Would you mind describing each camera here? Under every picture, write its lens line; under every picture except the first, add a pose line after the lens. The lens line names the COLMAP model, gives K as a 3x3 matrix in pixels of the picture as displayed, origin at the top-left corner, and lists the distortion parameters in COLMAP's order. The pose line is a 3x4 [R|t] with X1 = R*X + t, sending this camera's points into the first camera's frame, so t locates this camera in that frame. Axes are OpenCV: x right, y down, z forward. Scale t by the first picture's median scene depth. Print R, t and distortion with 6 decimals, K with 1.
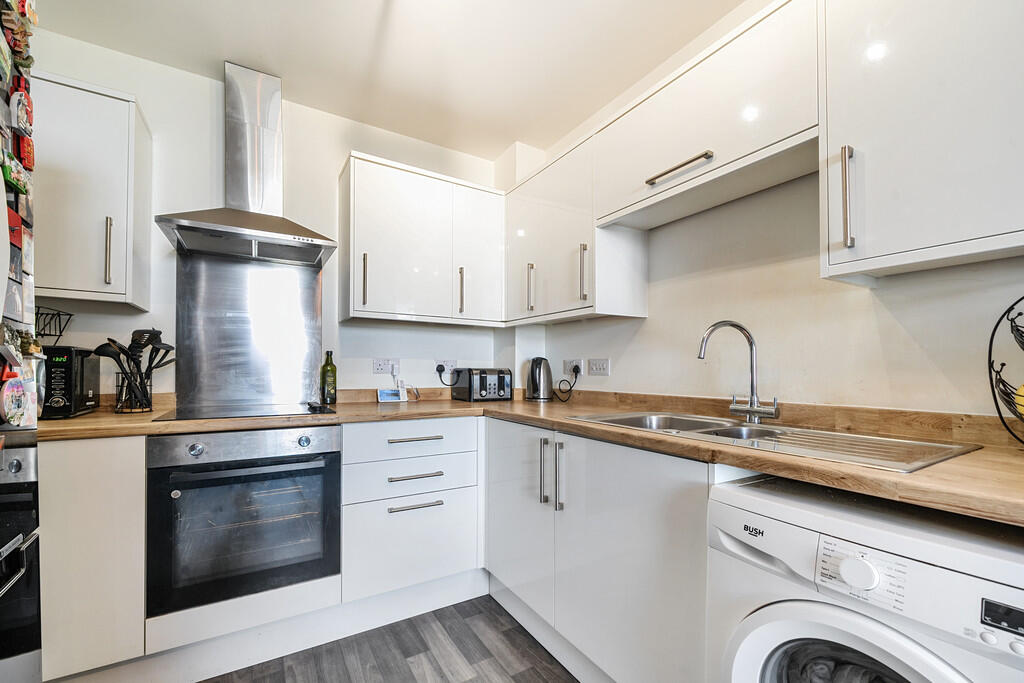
lens RADIAL K [[411.2, 0, 518.2], [0, 411.2, 371.5], [0, 0, 1]] dist [0.000516, -0.000286]
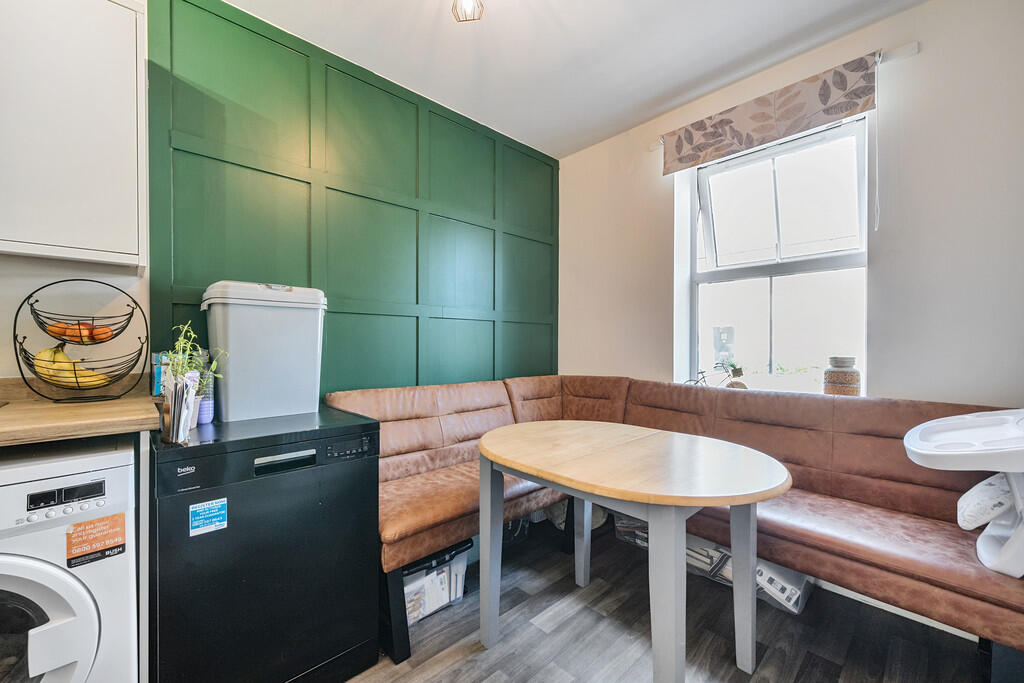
lens RADIAL K [[411.2, 0, 514.1], [0, 411.2, 342.5], [0, 0, 1]] dist [0.000516, -0.000286]
pose [[-0.205686, -0.006012, 0.978600, -0.206376], [0.000107, 0.999981, 0.006166, -0.004141], [-0.978618, 0.001373, -0.205681, -0.126477]]
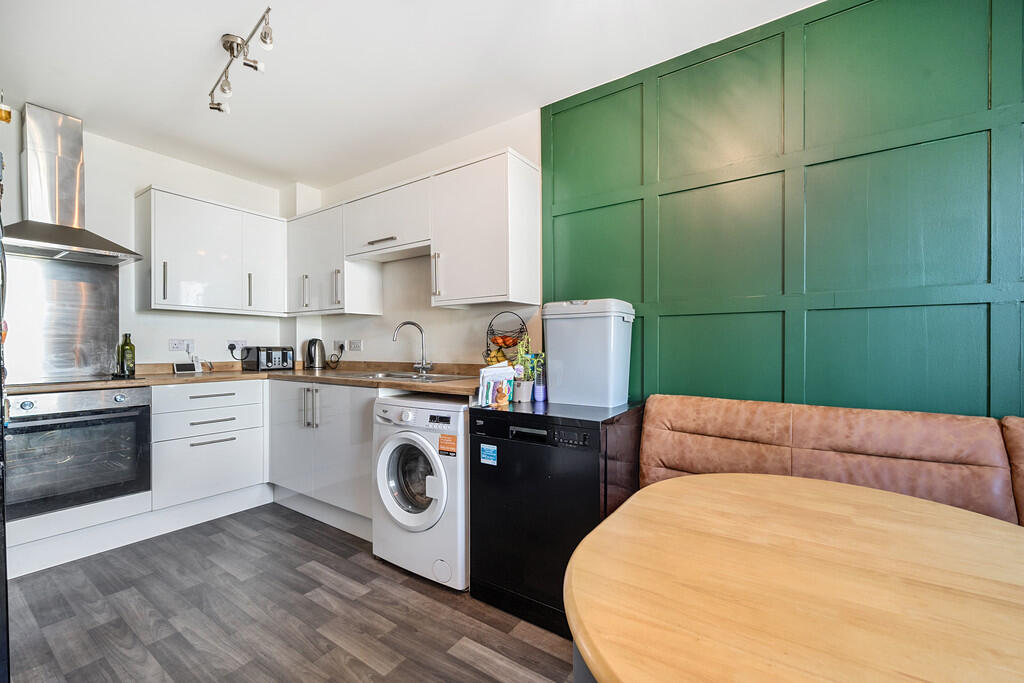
lens RADIAL K [[411.2, 0, 515.7], [0, 411.2, 347.5], [0, 0, 1]] dist [0.000516, -0.000286]
pose [[0.911168, -0.006356, 0.411985, 0.114946], [0.007787, 0.999968, -0.001794, 0.005084], [-0.411960, 0.004843, 0.911189, -0.685183]]
